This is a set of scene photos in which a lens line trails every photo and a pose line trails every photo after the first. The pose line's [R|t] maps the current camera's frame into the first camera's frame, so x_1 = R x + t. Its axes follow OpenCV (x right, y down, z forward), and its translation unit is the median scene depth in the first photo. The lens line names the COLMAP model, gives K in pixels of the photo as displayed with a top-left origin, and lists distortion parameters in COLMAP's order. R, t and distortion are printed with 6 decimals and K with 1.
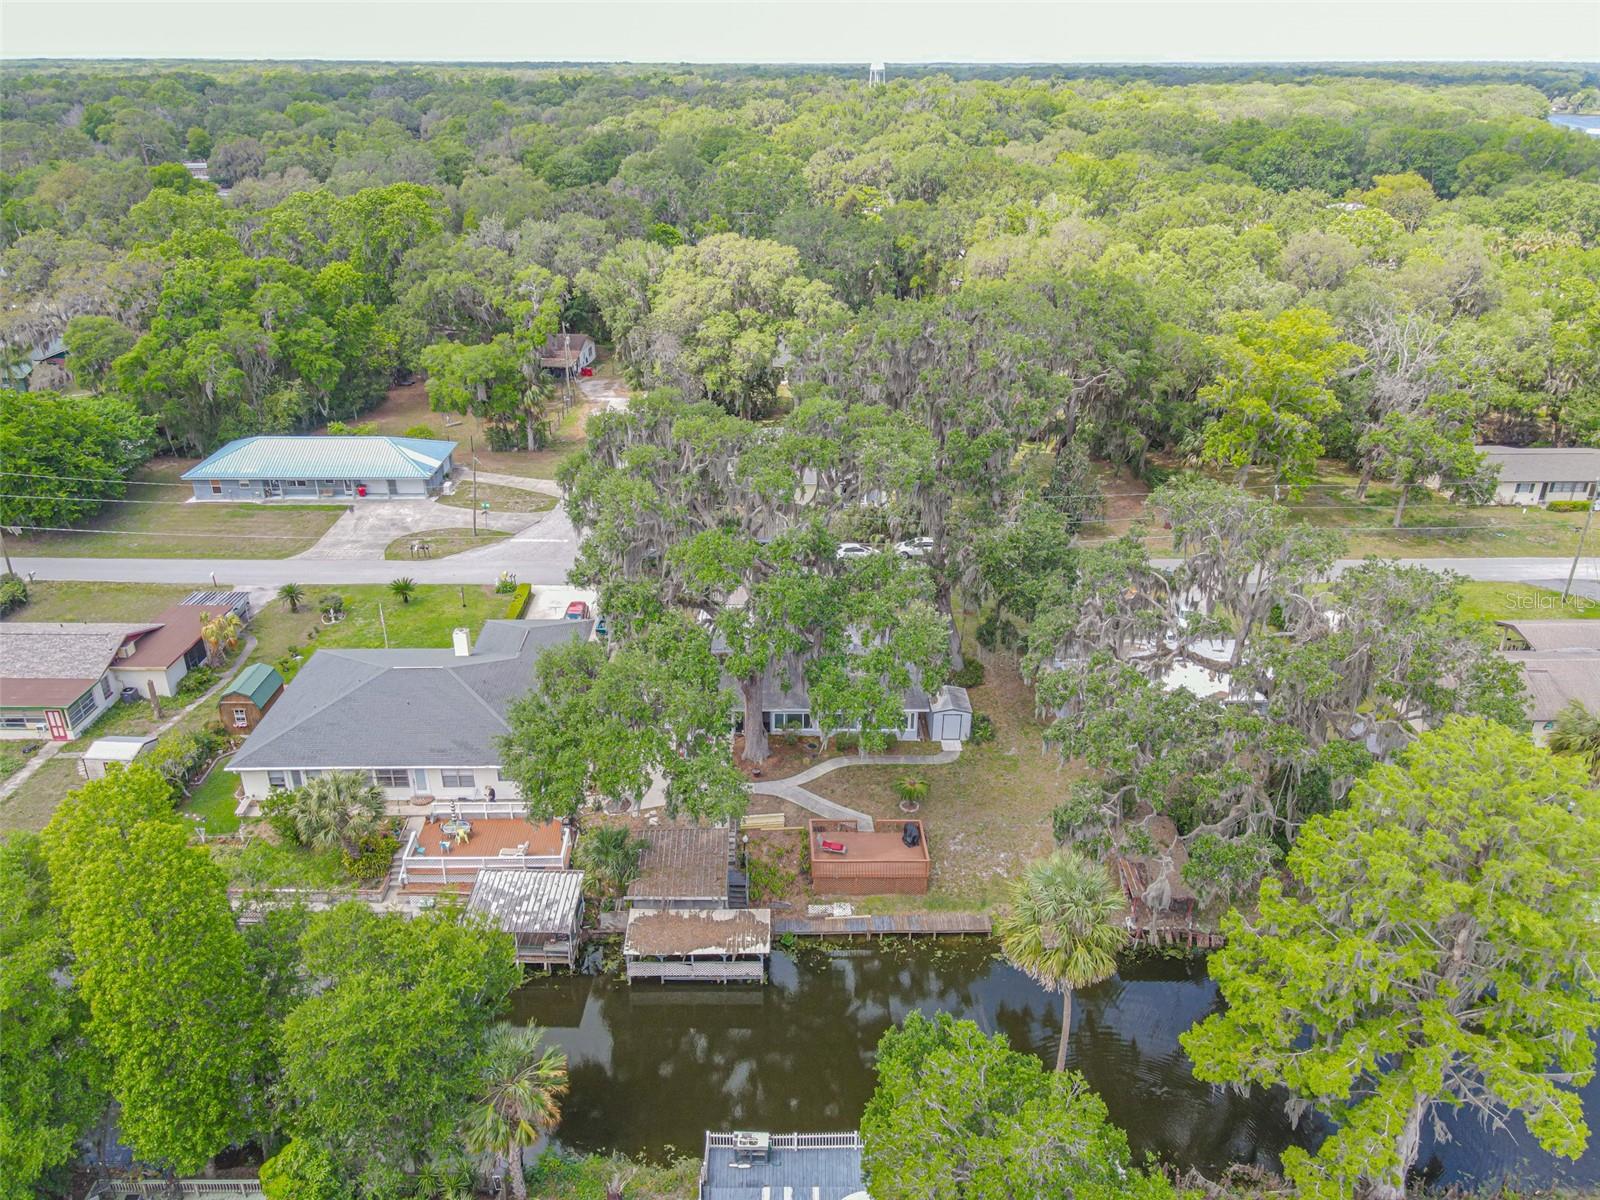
lens RADIAL K [[1167.4, 0, 794.3], [0, 1167.4, 593.0], [0, 0, 1]] dist [0.028749, -0.018721]
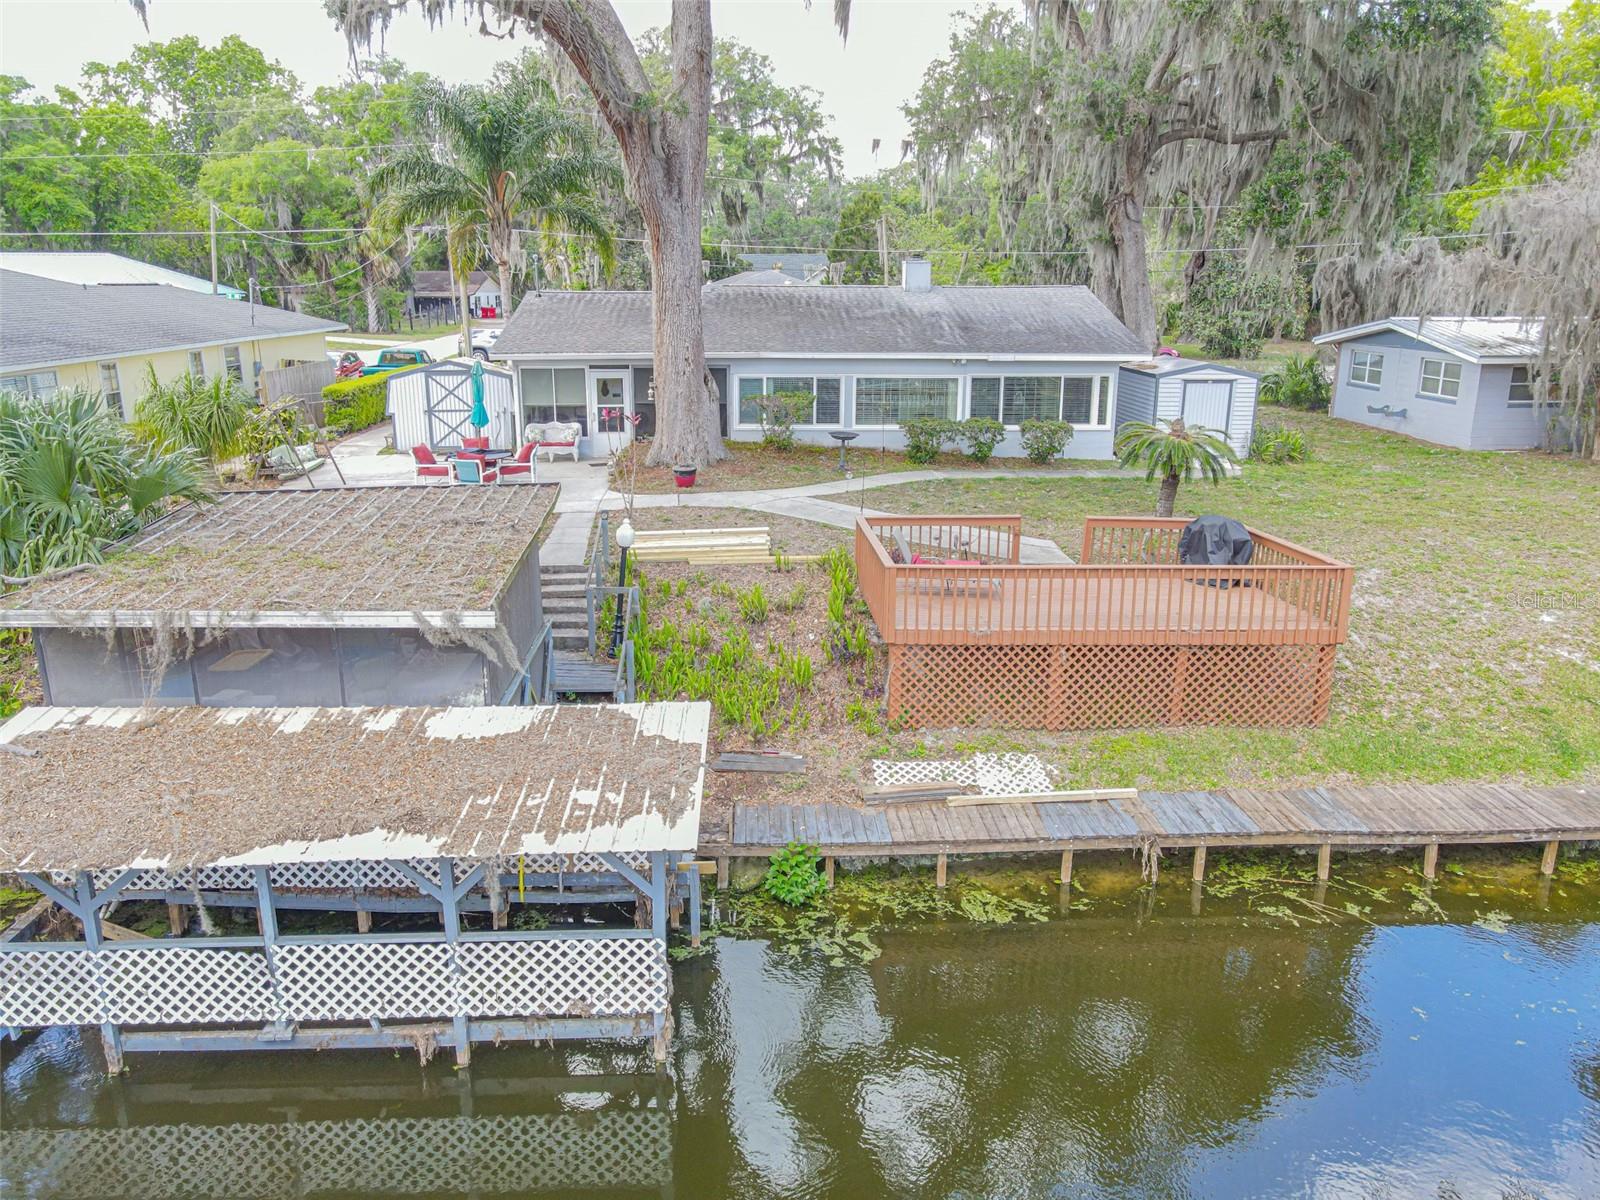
lens RADIAL K [[1167.4, 0, 794.3], [0, 1167.4, 593.0], [0, 0, 1]] dist [0.028749, -0.018721]
pose [[0.999705, -0.006019, 0.023516, -0.010085], [0.009808, 0.986327, -0.164509, 0.278117], [-0.022204, 0.164691, 0.986095, 0.768985]]
